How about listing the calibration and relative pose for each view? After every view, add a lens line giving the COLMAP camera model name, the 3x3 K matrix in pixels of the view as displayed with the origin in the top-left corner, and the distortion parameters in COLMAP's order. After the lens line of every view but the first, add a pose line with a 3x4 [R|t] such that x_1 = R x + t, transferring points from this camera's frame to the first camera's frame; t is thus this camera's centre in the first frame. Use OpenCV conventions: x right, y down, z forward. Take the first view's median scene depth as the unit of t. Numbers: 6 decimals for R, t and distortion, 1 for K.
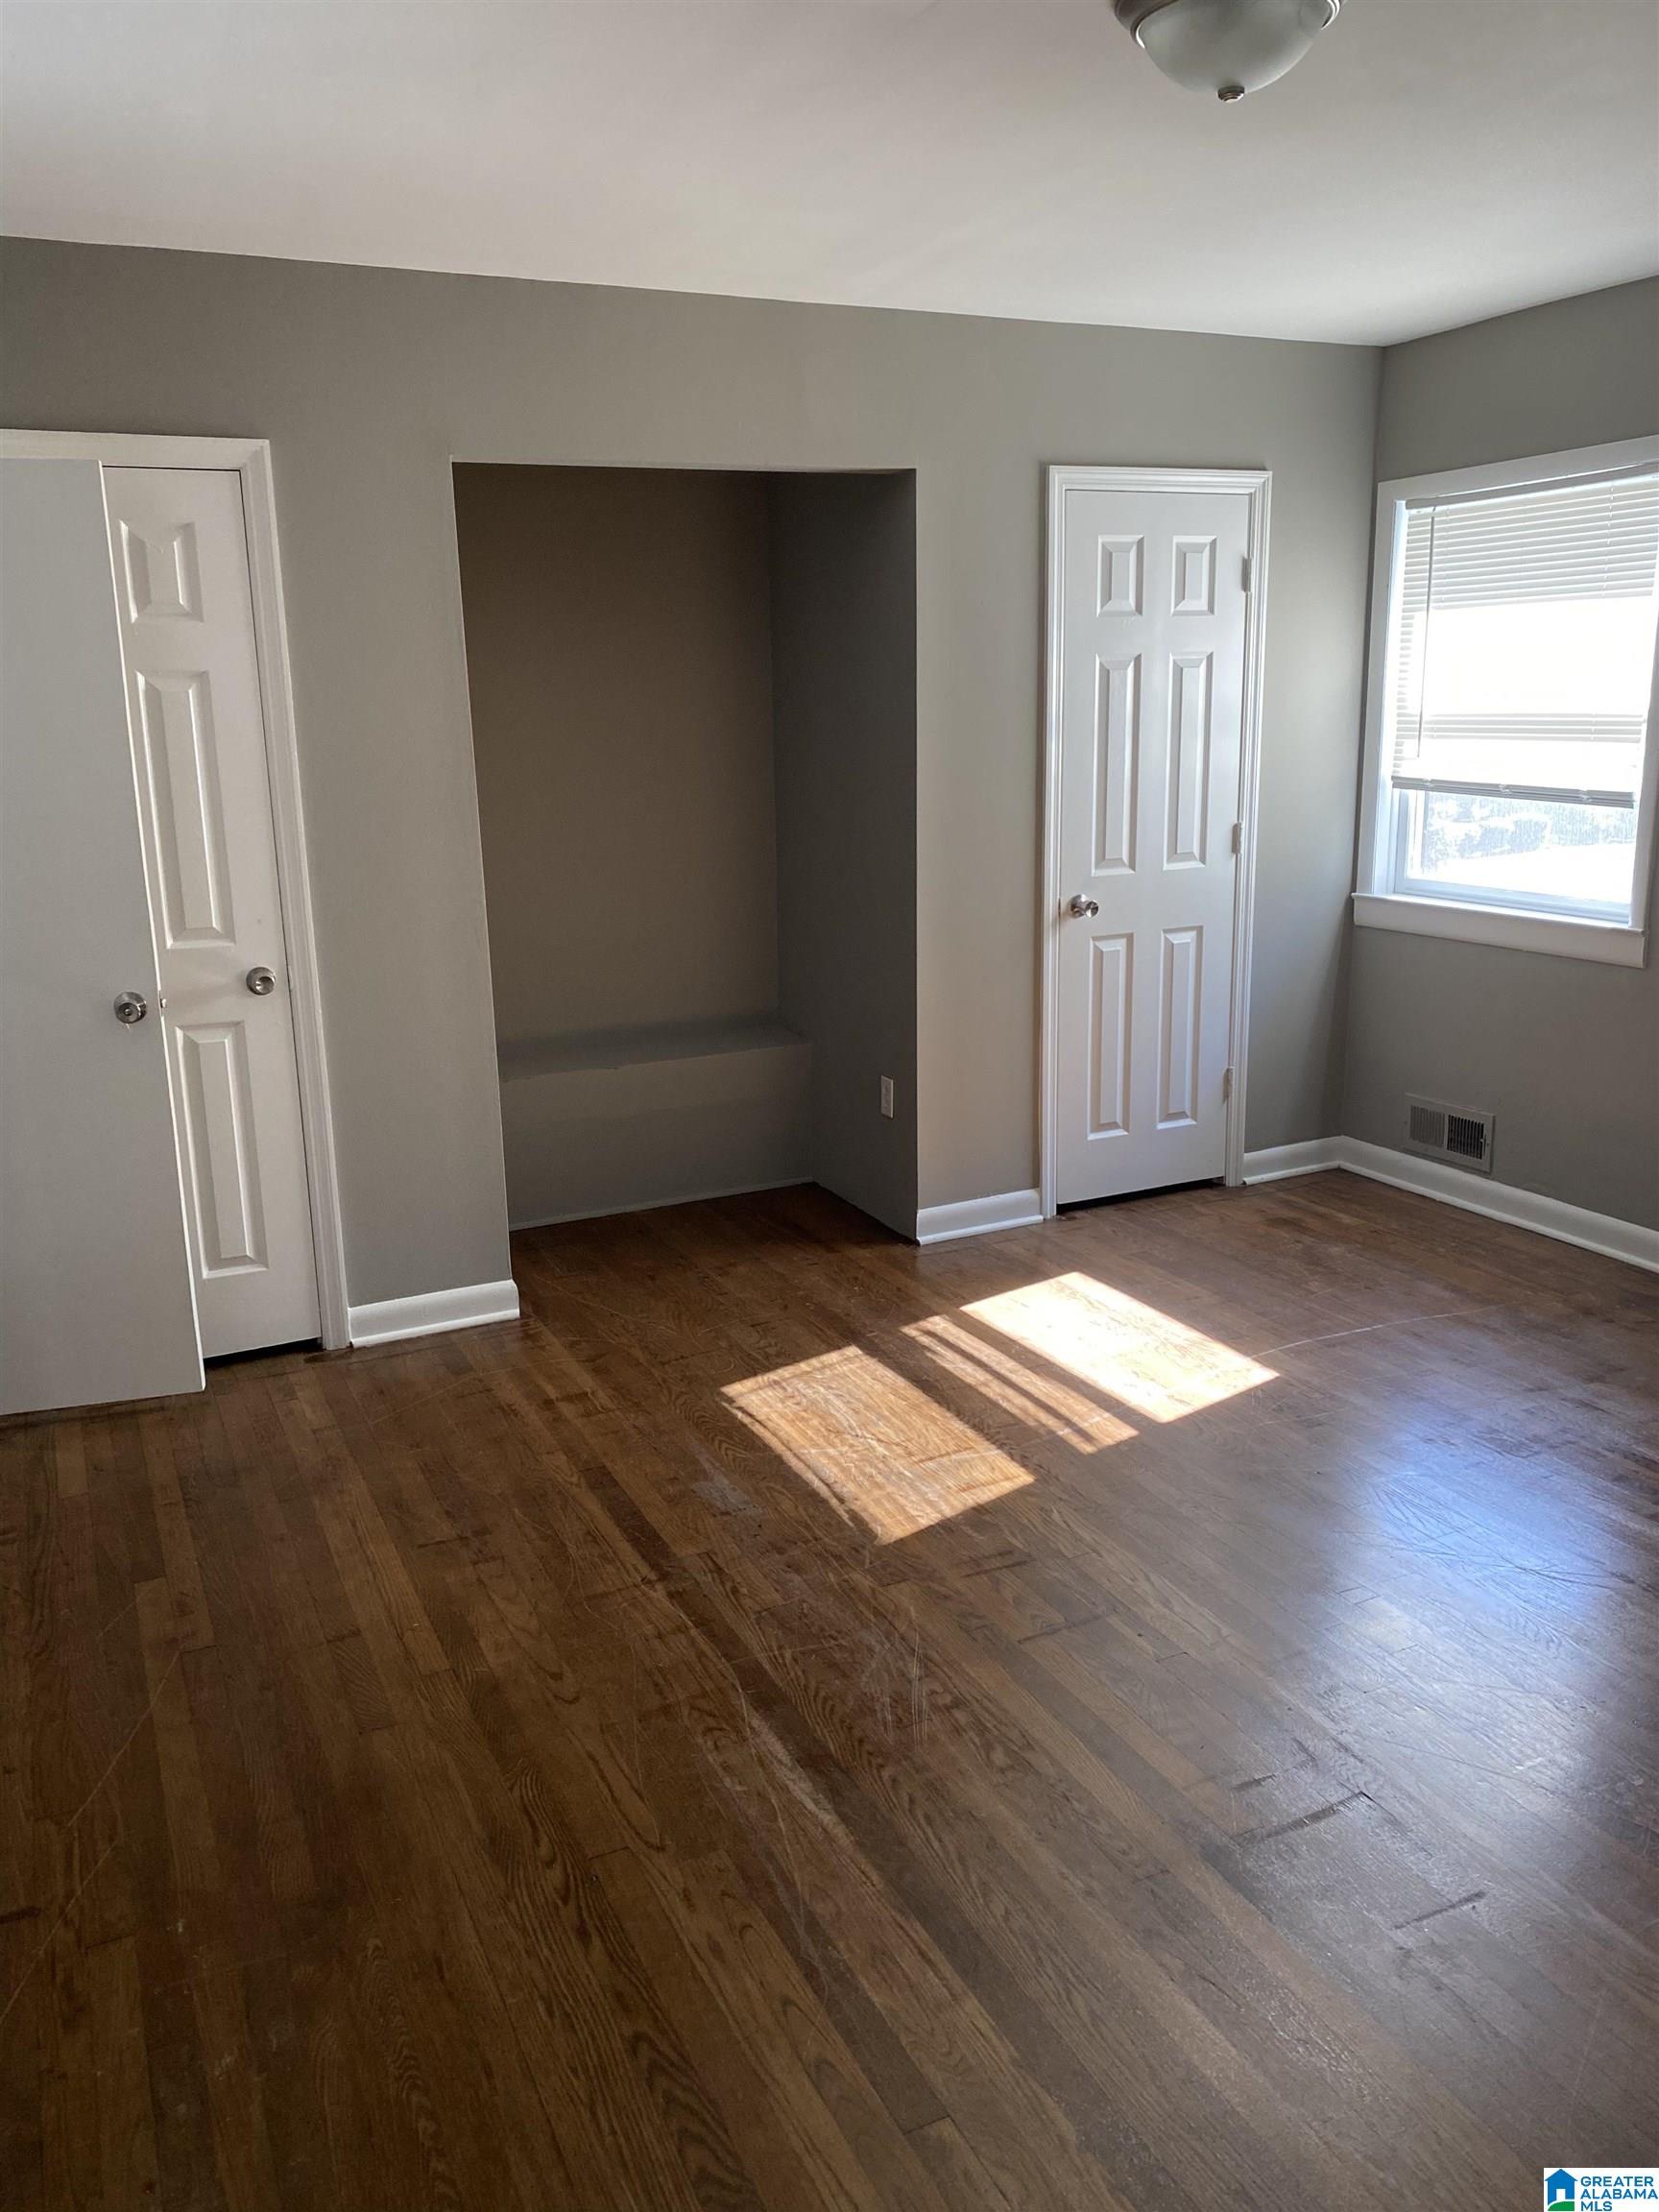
lens RADIAL K [[1711.1, 0, 804.0], [0, 1711.1, 1080.6], [0, 0, 1]] dist [0.076930, -0.106127]
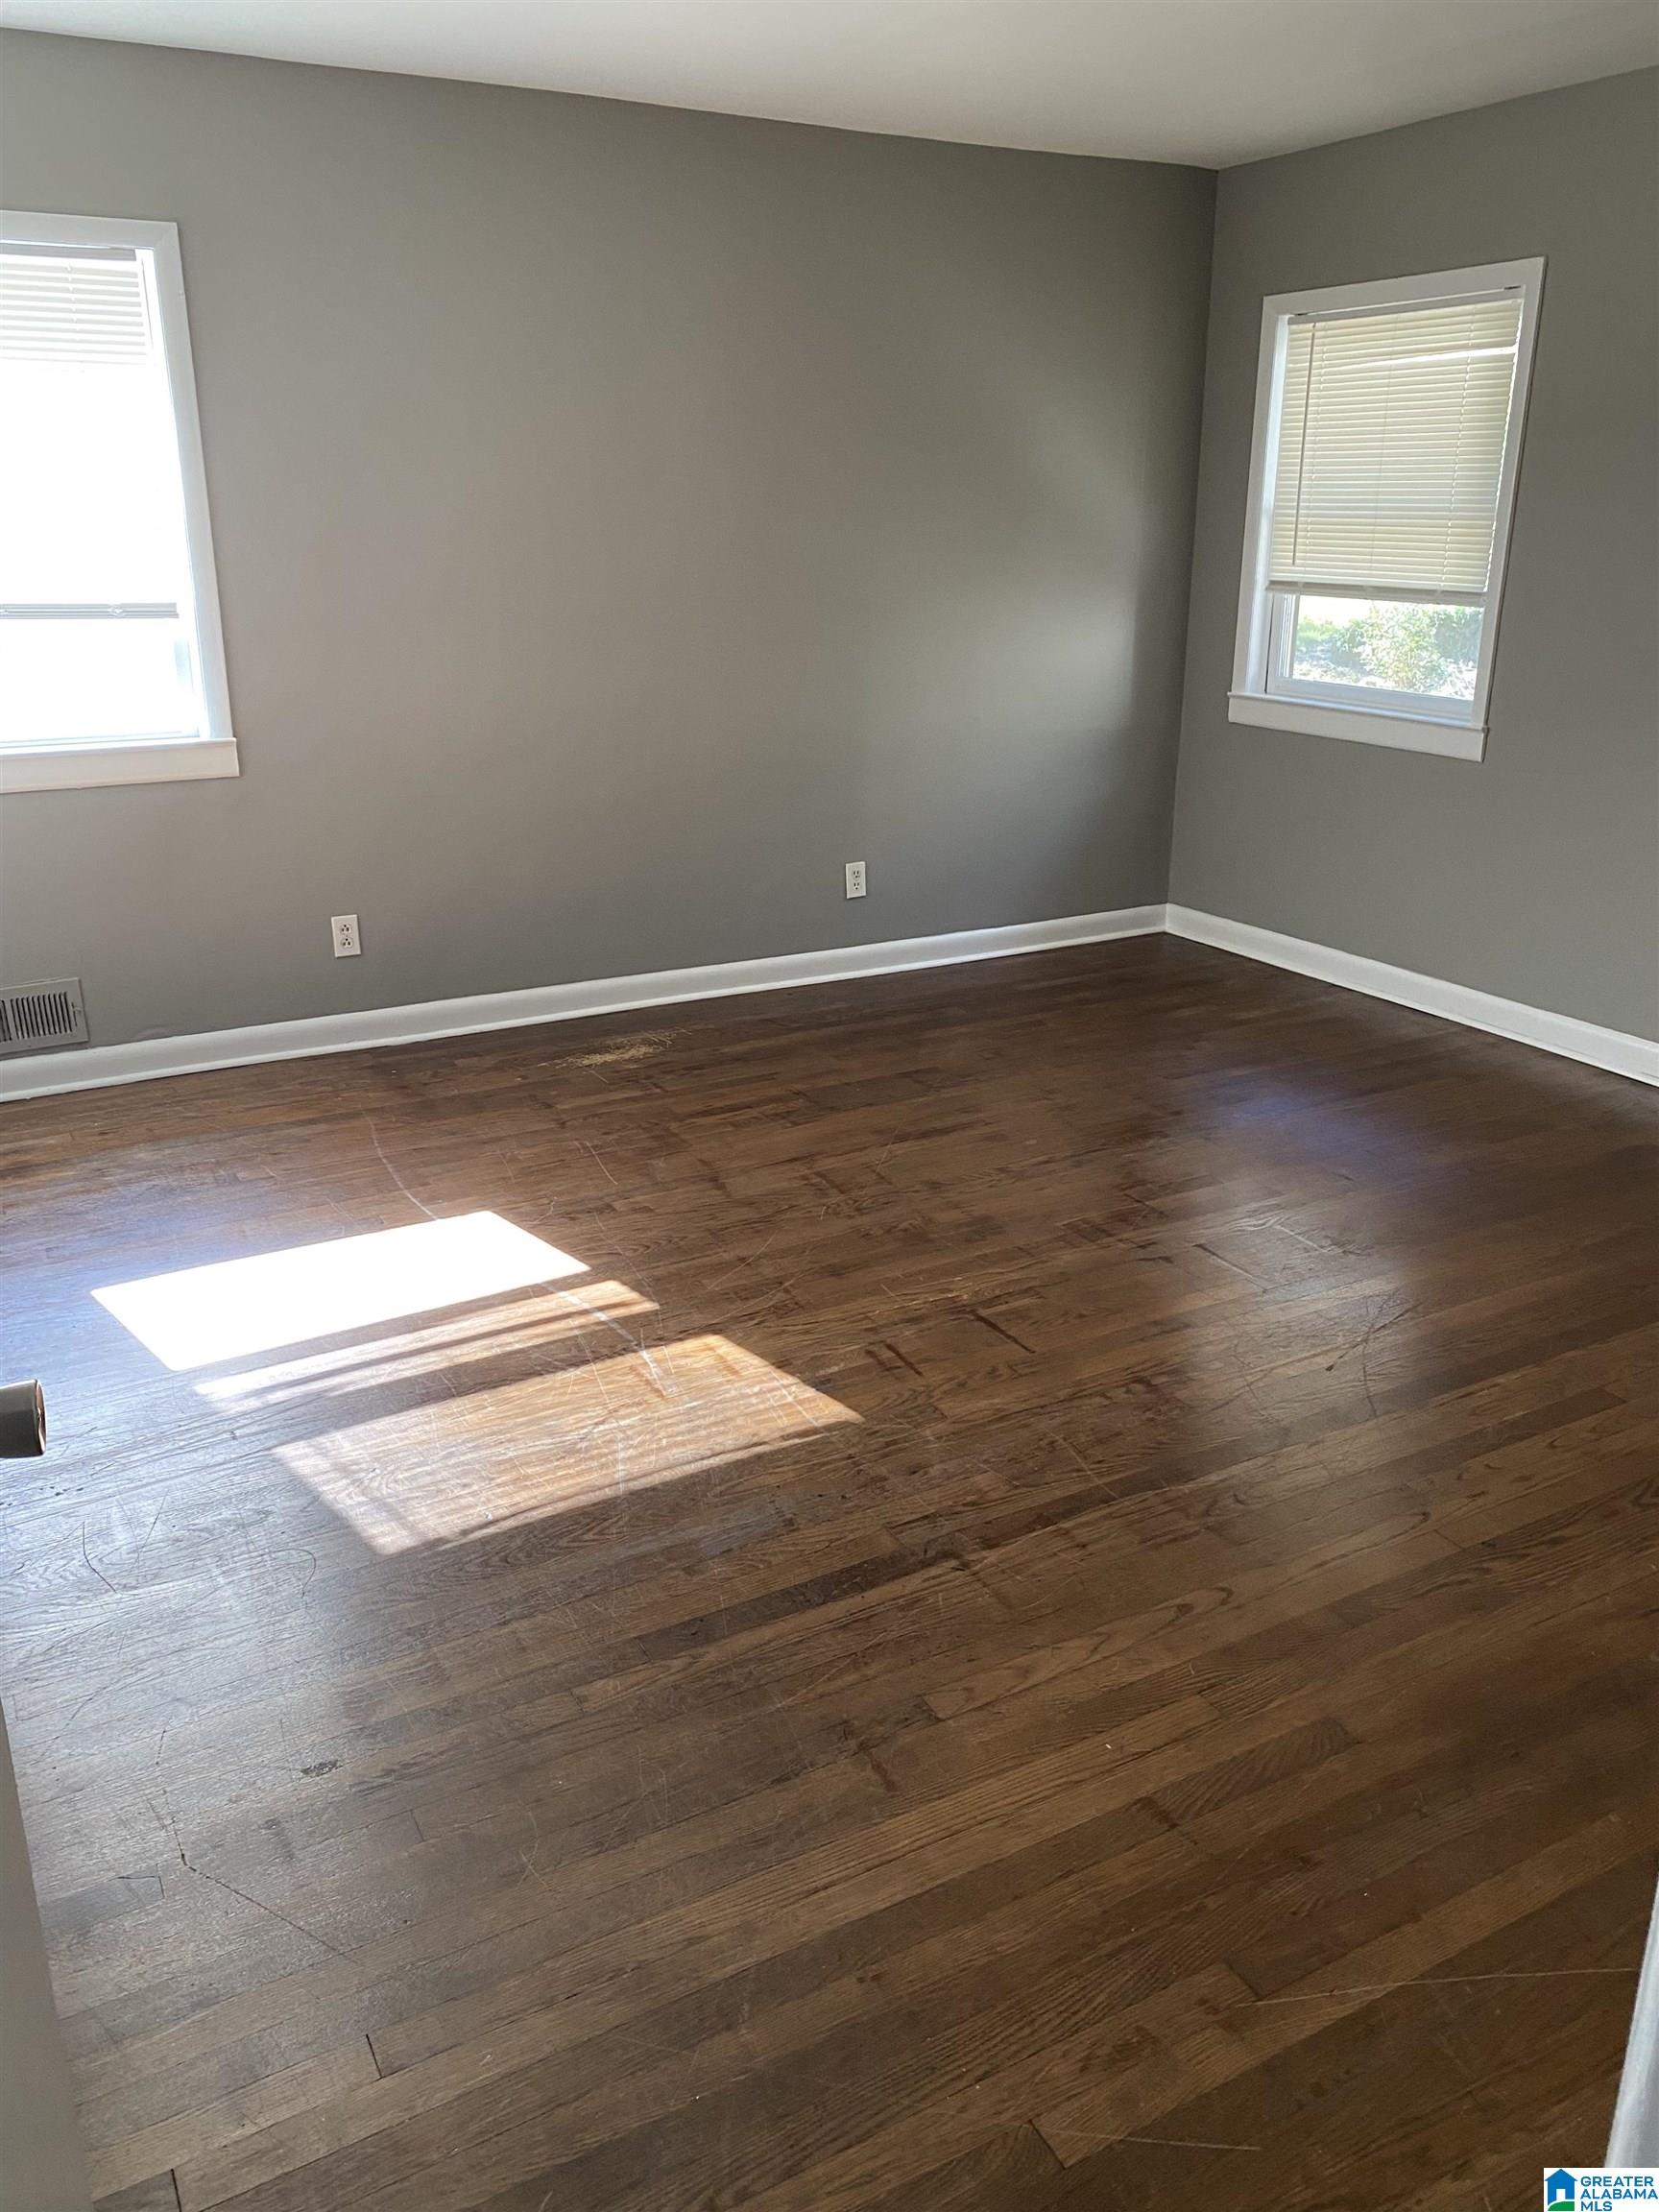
lens RADIAL K [[1711.1, 0, 804.0], [0, 1711.1, 1080.6], [0, 0, 1]] dist [0.076930, -0.106127]
pose [[-0.080869, -0.289042, 0.953895, -0.793847], [0.221708, 0.927836, 0.299942, -0.183177], [-0.971754, 0.235742, -0.010951, 1.025004]]
